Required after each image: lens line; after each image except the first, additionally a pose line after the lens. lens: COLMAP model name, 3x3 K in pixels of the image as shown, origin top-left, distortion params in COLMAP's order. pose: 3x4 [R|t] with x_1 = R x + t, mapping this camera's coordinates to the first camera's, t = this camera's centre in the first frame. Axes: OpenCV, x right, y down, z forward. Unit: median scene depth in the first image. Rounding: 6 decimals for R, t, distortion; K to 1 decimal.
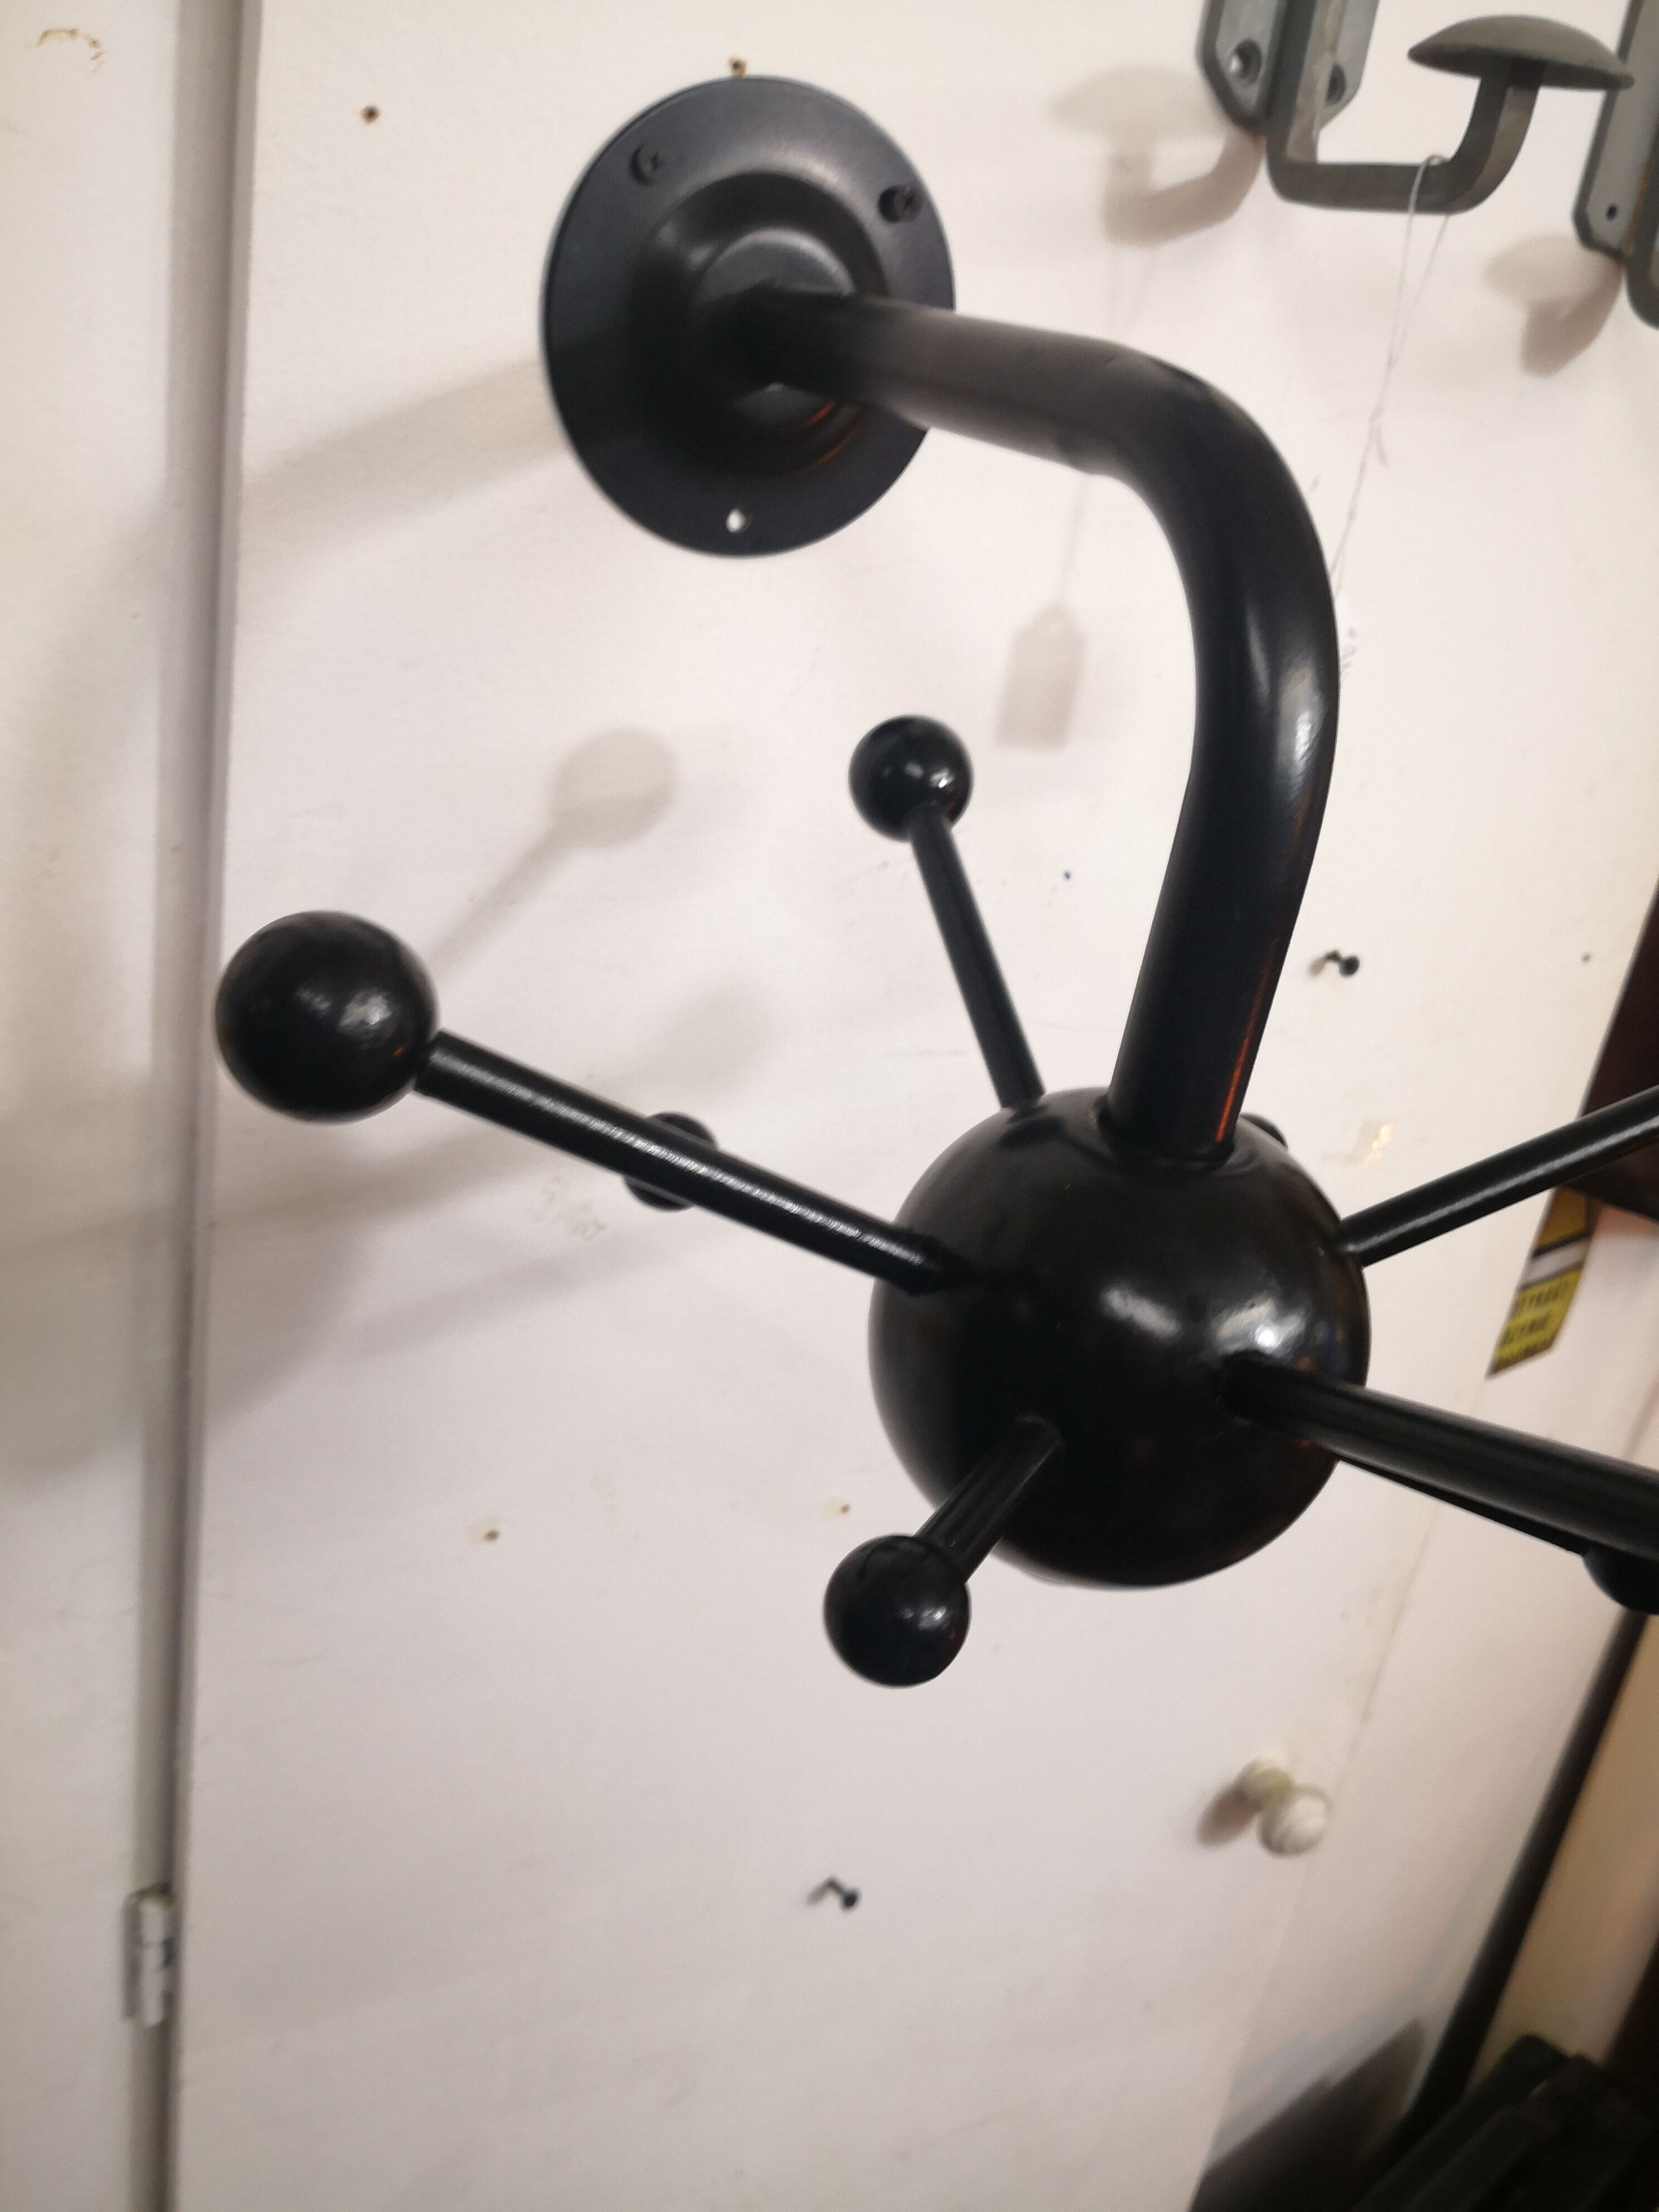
lens RADIAL K [[1831.3, 0, 759.6], [0, 1831.3, 1084.0], [0, 0, 1]] dist [0.008669, -0.039972]
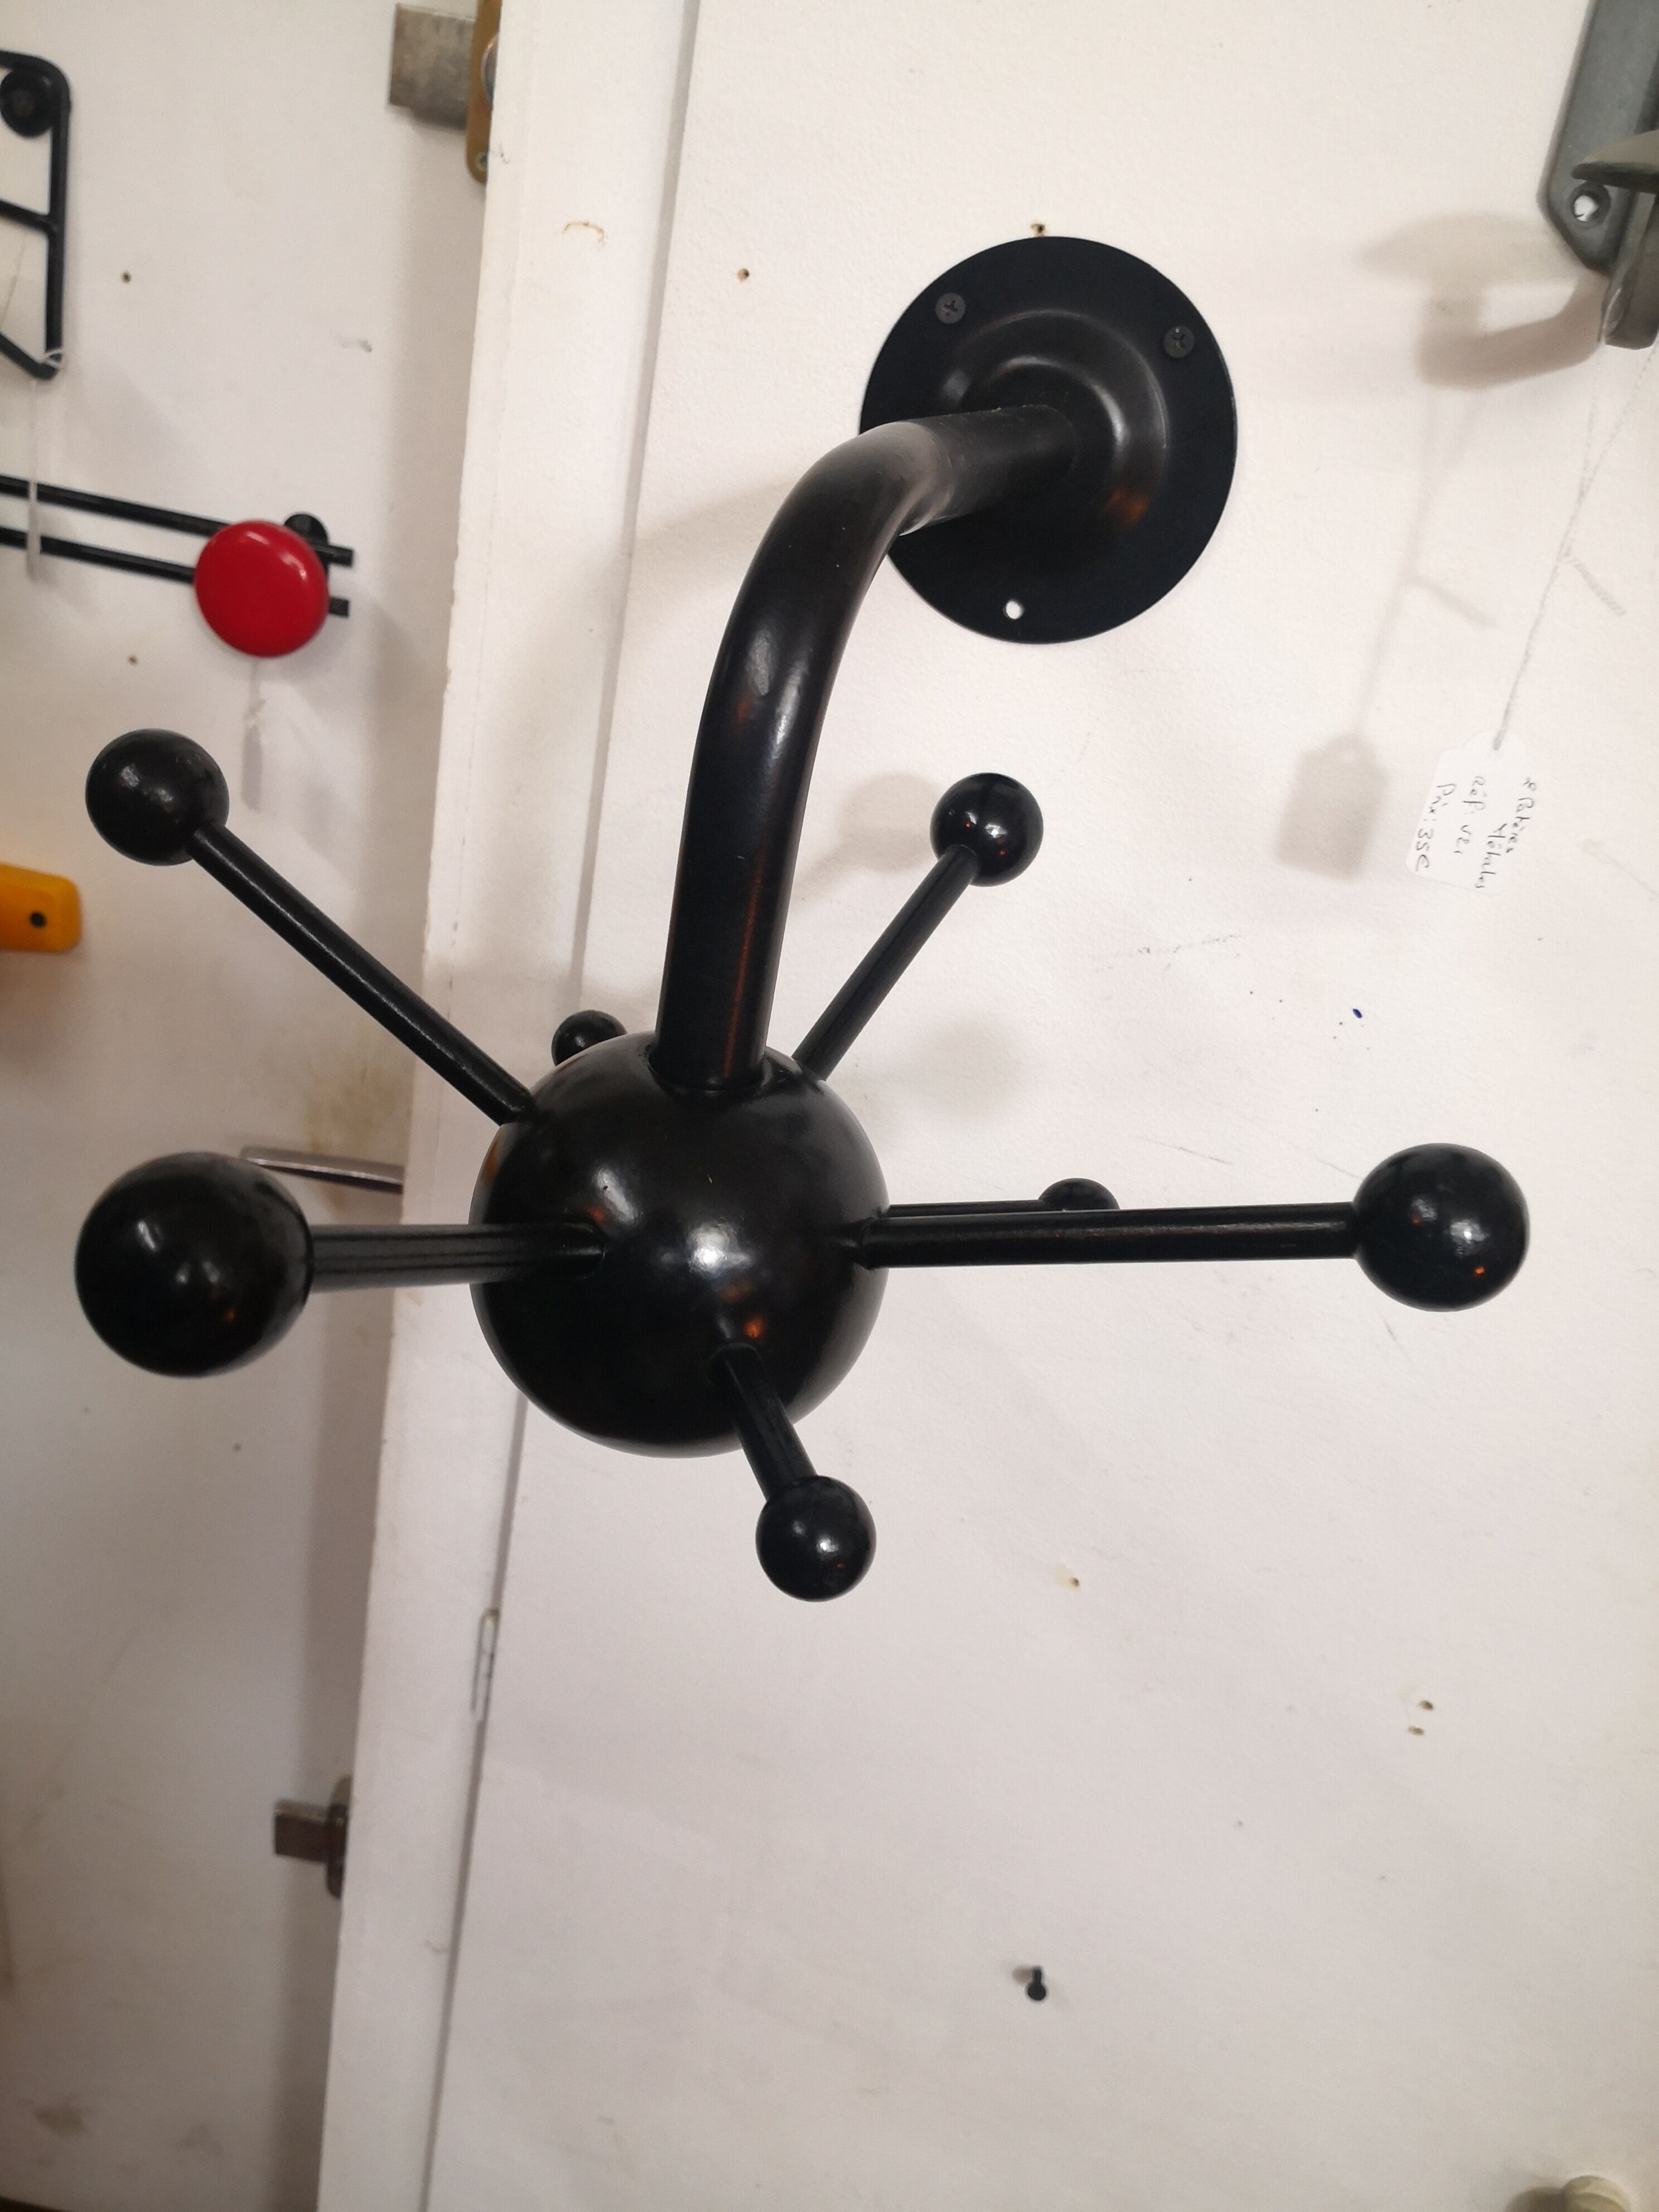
lens RADIAL K [[1823.5, 0, 743.9], [0, 1823.5, 1093.5], [0, 0, 1]] dist [-0.011287, -0.023346]
pose [[0.712485, 0.255761, -0.653415, 0.709403], [-0.315615, 0.948500, 0.027117, 0.004136], [0.626700, 0.186907, 0.756514, 0.084167]]
